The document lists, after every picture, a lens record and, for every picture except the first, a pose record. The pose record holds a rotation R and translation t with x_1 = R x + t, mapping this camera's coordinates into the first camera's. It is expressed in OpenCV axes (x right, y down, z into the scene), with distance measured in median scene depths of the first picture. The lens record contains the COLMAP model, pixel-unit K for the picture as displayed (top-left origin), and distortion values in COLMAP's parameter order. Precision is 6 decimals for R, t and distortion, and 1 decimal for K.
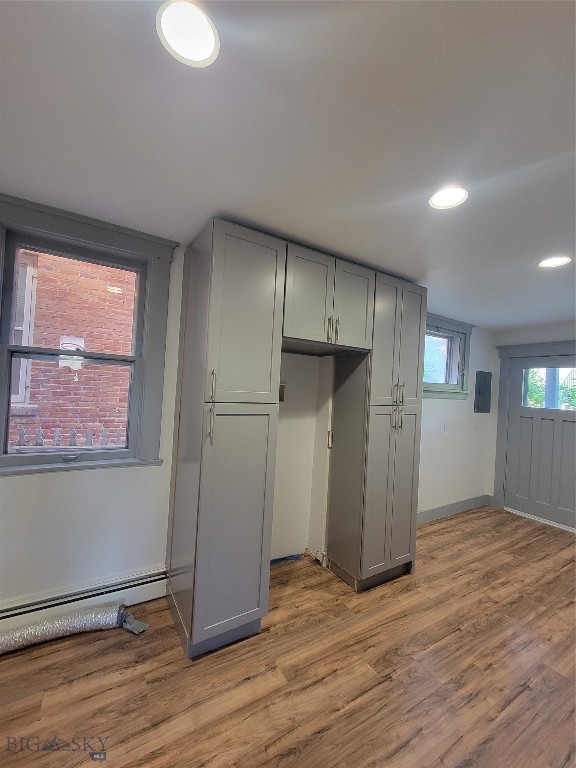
lens RADIAL K [[311.0, 0, 287.4], [0, 311.0, 384.1], [0, 0, 1]] dist [-0.003256, -0.000917]
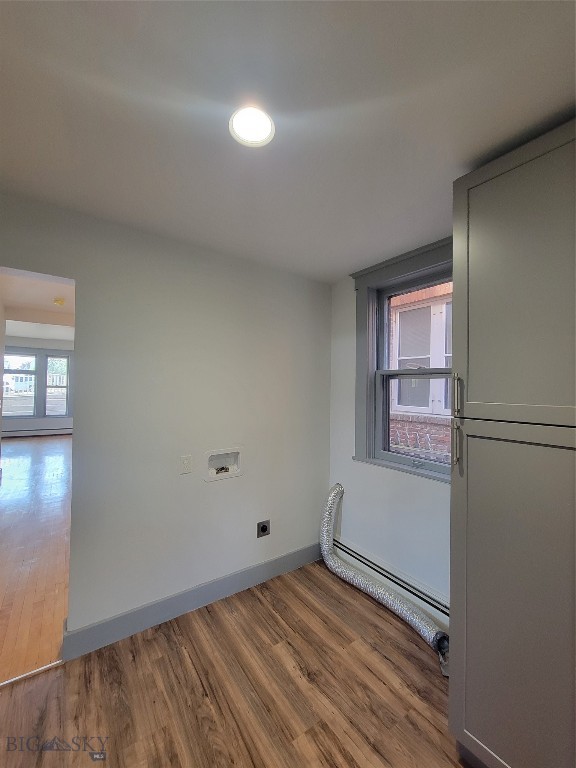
lens RADIAL K [[311.0, 0, 292.8], [0, 311.0, 384.5], [0, 0, 1]] dist [-0.003256, -0.000917]
pose [[0.071007, -0.064997, -0.995356, 0.542705], [0.008227, 0.997879, -0.064575, 0.026607], [0.997442, -0.003603, 0.071391, 0.626184]]
